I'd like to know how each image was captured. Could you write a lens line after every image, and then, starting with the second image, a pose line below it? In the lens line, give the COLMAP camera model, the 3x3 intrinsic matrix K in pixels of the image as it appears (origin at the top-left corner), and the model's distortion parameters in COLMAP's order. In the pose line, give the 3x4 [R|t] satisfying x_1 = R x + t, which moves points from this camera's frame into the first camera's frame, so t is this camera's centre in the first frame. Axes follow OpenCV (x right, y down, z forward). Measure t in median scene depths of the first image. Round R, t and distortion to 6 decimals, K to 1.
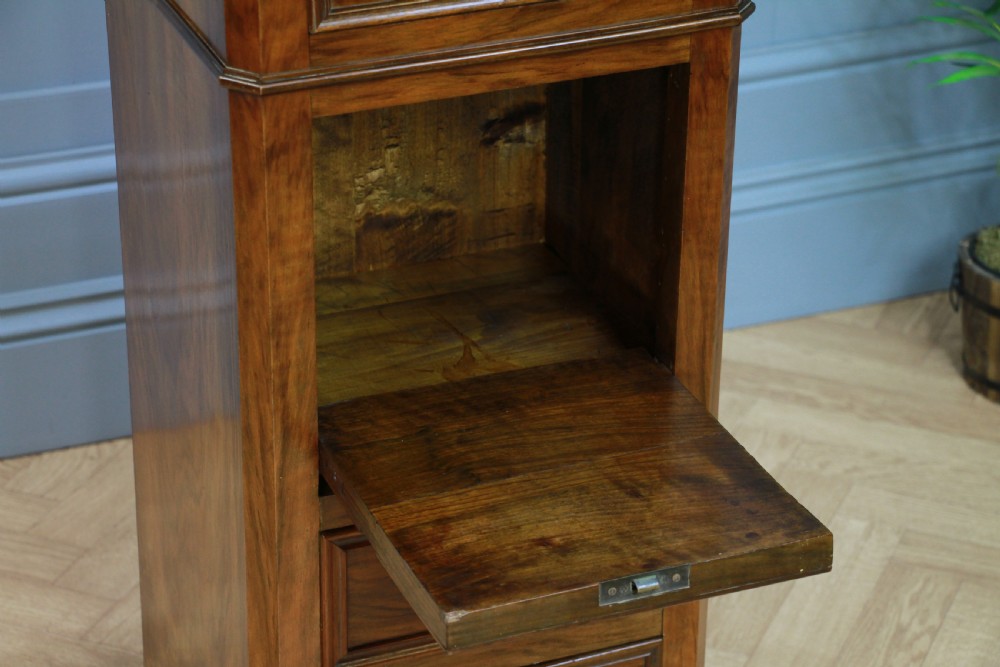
lens RADIAL K [[2757.2, 0, 465.3], [0, 2757.2, 333.3], [0, 0, 1]] dist [0.466036, 0.000000]
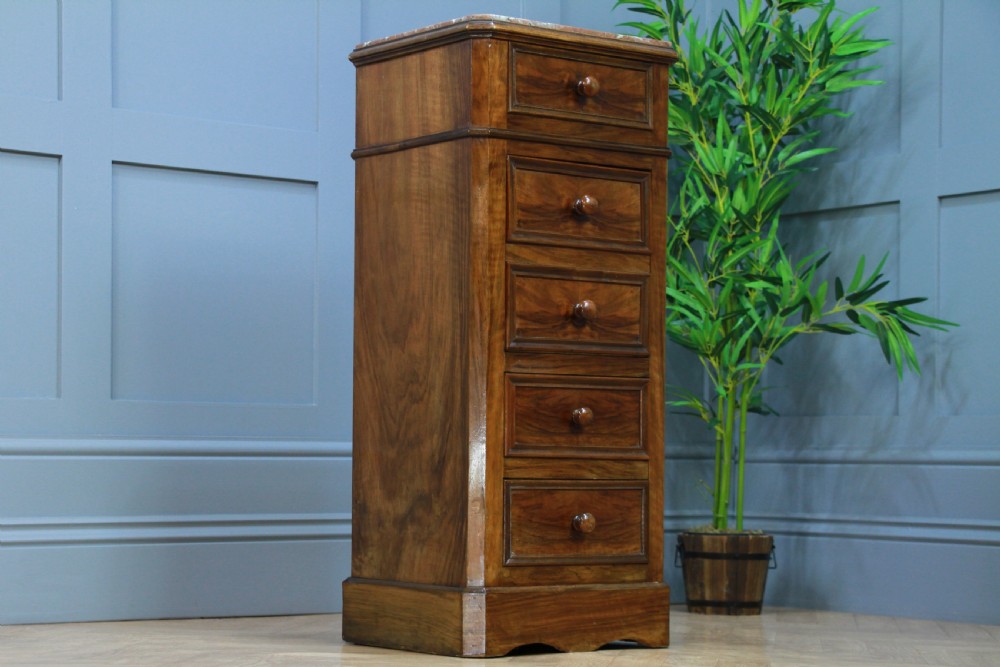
lens RADIAL K [[2248.6, 0, 497.0], [0, 2248.6, 364.9], [0, 0, 1]] dist [0.341150, 0.000000]
pose [[0.969400, 0.013234, 0.245129, -0.464921], [0.106273, 0.877502, -0.467649, 0.843409], [-0.221290, 0.479390, 0.849244, -0.409375]]
